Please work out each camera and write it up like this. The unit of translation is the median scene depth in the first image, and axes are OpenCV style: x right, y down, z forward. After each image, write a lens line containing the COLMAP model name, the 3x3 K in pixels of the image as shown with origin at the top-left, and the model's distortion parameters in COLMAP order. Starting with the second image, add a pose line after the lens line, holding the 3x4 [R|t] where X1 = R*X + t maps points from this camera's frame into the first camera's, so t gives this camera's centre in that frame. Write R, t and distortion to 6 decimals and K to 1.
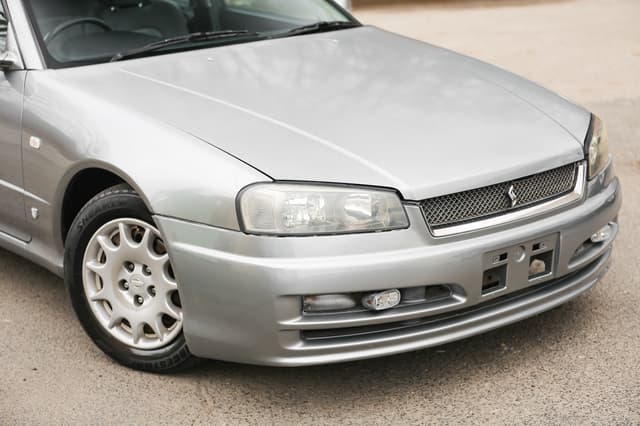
lens RADIAL K [[1355.9, 0, 320.1], [0, 1355.9, 213.6], [0, 0, 1]] dist [-0.268348, -0.208079]
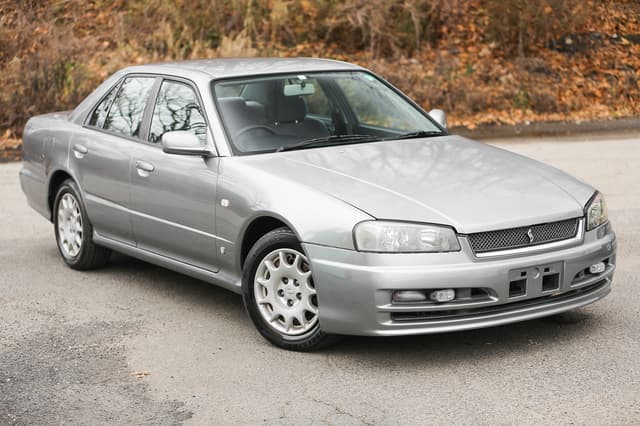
lens RADIAL K [[1355.9, 0, 320.1], [0, 1355.9, 213.6], [0, 0, 1]] dist [-0.268348, -0.208079]
pose [[0.993442, 0.015227, -0.113318, 0.074323], [-0.027354, 0.993963, -0.106251, 0.128611], [0.111016, 0.108654, 0.987861, -0.546341]]
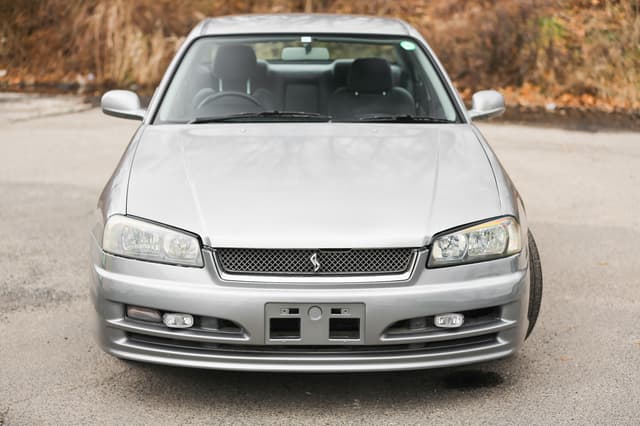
lens RADIAL K [[1355.9, 0, 320.1], [0, 1355.9, 213.6], [0, 0, 1]] dist [-0.268348, -0.208079]
pose [[0.784136, 0.140057, -0.604578, 0.819724], [-0.186301, 0.982392, -0.014051, -0.037647], [0.591965, 0.123652, 0.796422, 0.058498]]
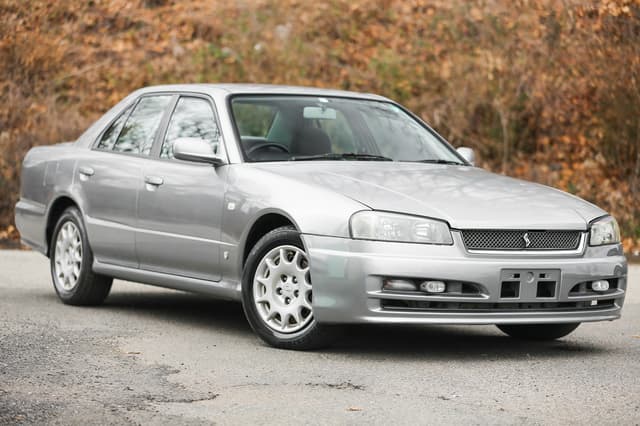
lens RADIAL K [[1953.8, 0, 321.8], [0, 1953.8, 212.8], [0, 0, 1]] dist [-0.020965, -0.439214]
pose [[0.984249, 0.061022, -0.165925, 0.272983], [-0.098409, 0.968803, -0.227457, 0.479374], [0.146869, 0.240202, 0.959548, -1.182524]]
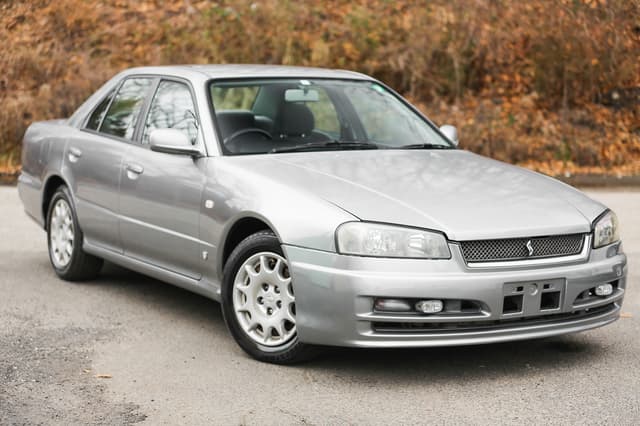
lens RADIAL K [[1359.1, 0, 319.2], [0, 1359.1, 212.6], [0, 0, 1]] dist [-0.268749, -0.180541]
pose [[0.986279, 0.056031, -0.155290, 0.137415], [-0.079966, 0.985070, -0.152455, 0.179529], [0.144430, 0.162781, 0.976034, -0.423429]]
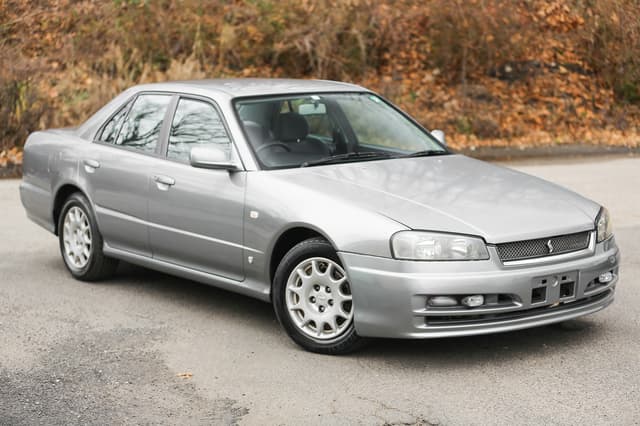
lens RADIAL K [[1359.1, 0, 319.2], [0, 1359.1, 212.6], [0, 0, 1]] dist [-0.268749, -0.180541]
pose [[0.998882, 0.022370, -0.041645, -0.072910], [-0.027573, 0.991276, -0.128884, 0.163372], [0.038398, 0.129888, 0.990785, -0.655420]]
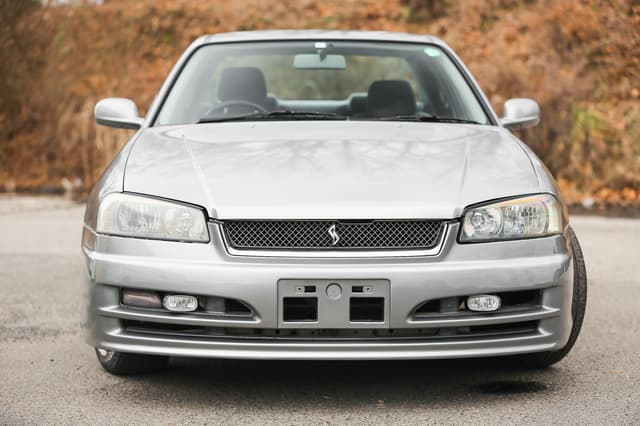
lens RADIAL K [[1504.4, 0, 319.6], [0, 1504.4, 212.9], [0, 0, 1]] dist [-0.212937, -0.245369]
pose [[0.780198, 0.068840, -0.621734, 0.829091], [-0.183177, 0.975499, -0.121855, 0.110527], [0.598112, 0.208958, 0.773692, 0.080800]]
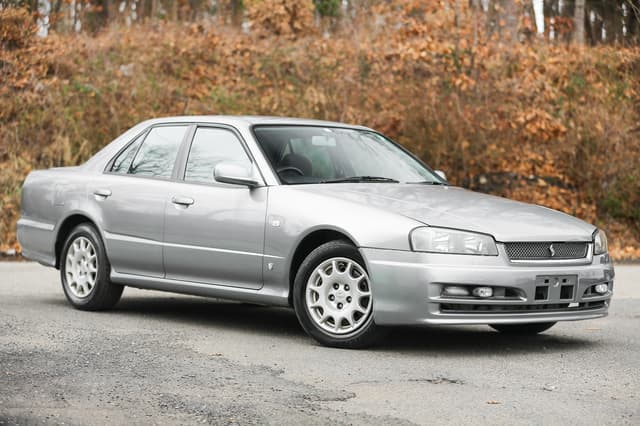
lens RADIAL K [[1608.8, 0, 344.5], [0, 1608.8, 213.3], [0, 0, 1]] dist [-0.204335, -0.112425]
pose [[0.998383, 0.052868, 0.020887, -0.182078], [-0.046151, 0.968382, -0.245164, 0.470070], [-0.033188, 0.243804, 0.969257, -1.085737]]
